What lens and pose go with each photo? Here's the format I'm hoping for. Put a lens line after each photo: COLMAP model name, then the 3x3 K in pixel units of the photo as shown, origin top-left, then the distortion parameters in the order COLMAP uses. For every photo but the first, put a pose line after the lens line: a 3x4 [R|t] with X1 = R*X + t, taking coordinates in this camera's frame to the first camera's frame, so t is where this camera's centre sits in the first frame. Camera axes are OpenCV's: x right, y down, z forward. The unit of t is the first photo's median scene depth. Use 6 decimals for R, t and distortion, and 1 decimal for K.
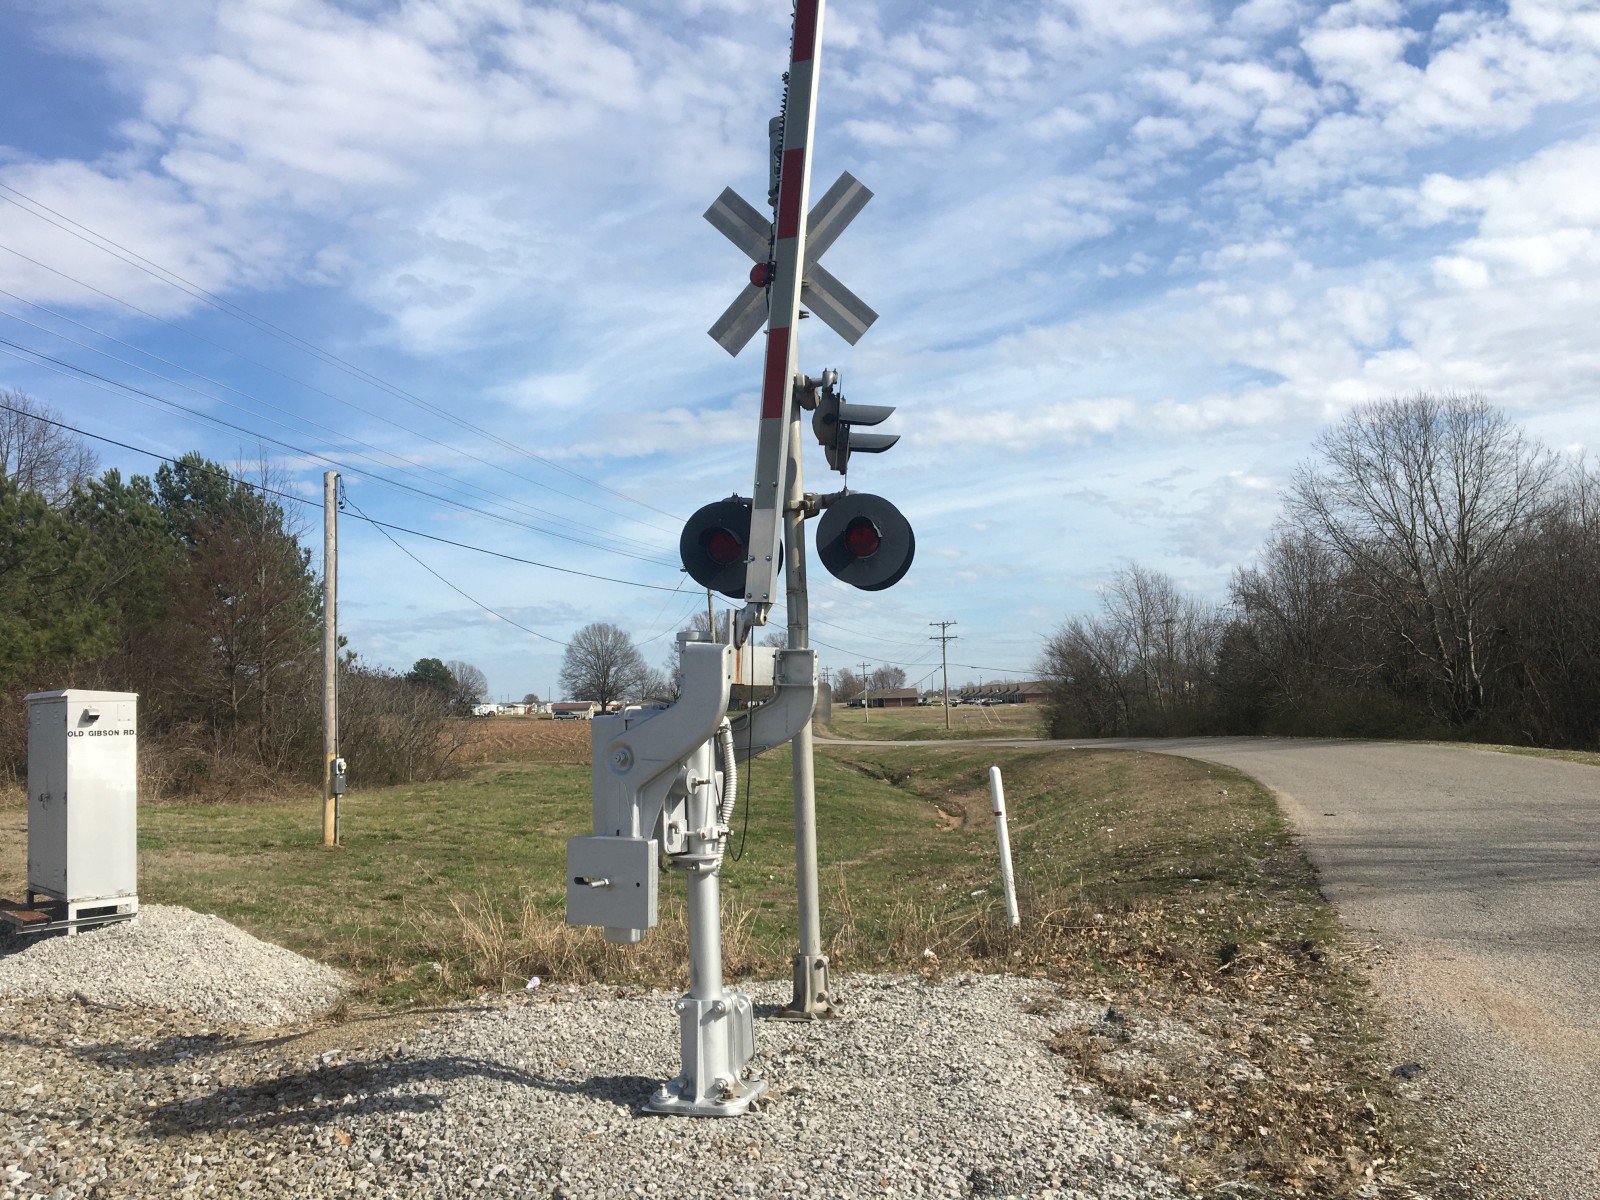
lens RADIAL K [[1327.2, 0, 792.4], [0, 1327.2, 620.9], [0, 0, 1]] dist [0.072949, -0.100914]
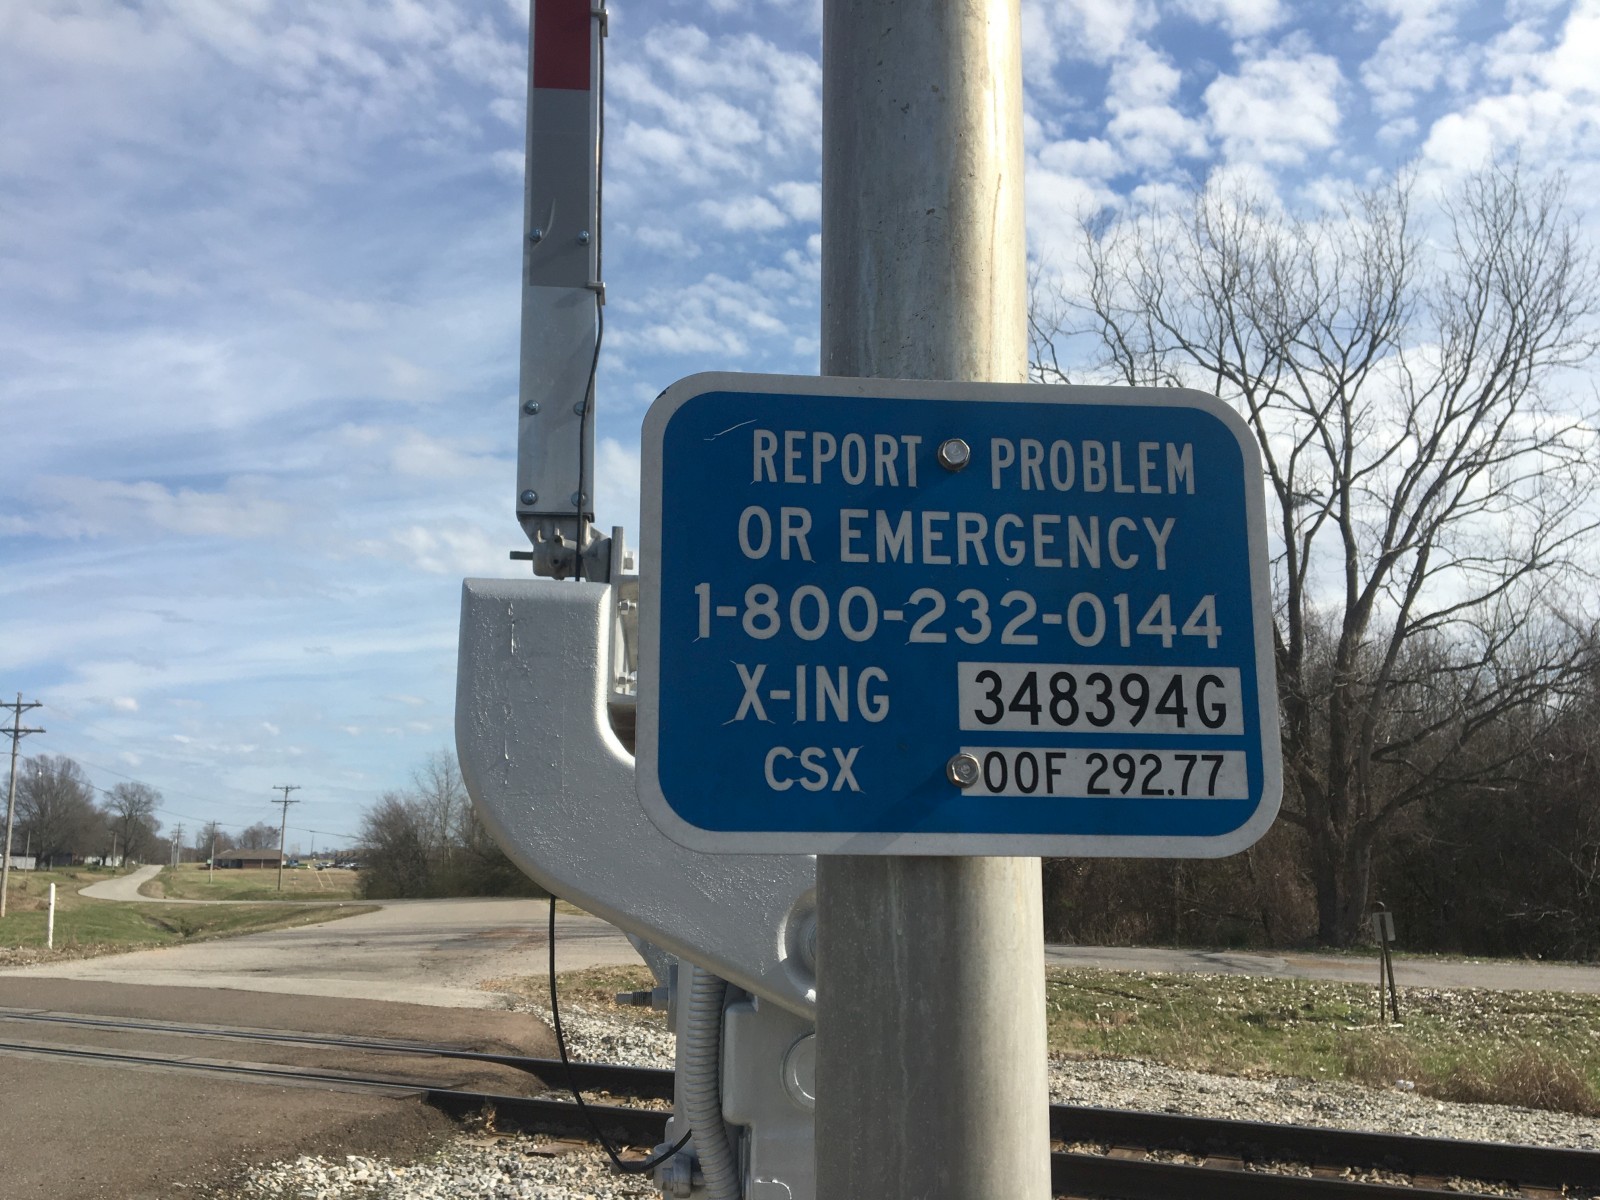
lens RADIAL K [[1327.2, 0, 790.4], [0, 1327.2, 602.4], [0, 0, 1]] dist [0.072949, -0.100914]
pose [[0.907914, 0.116255, 0.402712, 0.032597], [-0.060089, 0.986943, -0.149439, -0.009079], [-0.414827, 0.111479, 0.903045, -0.153855]]
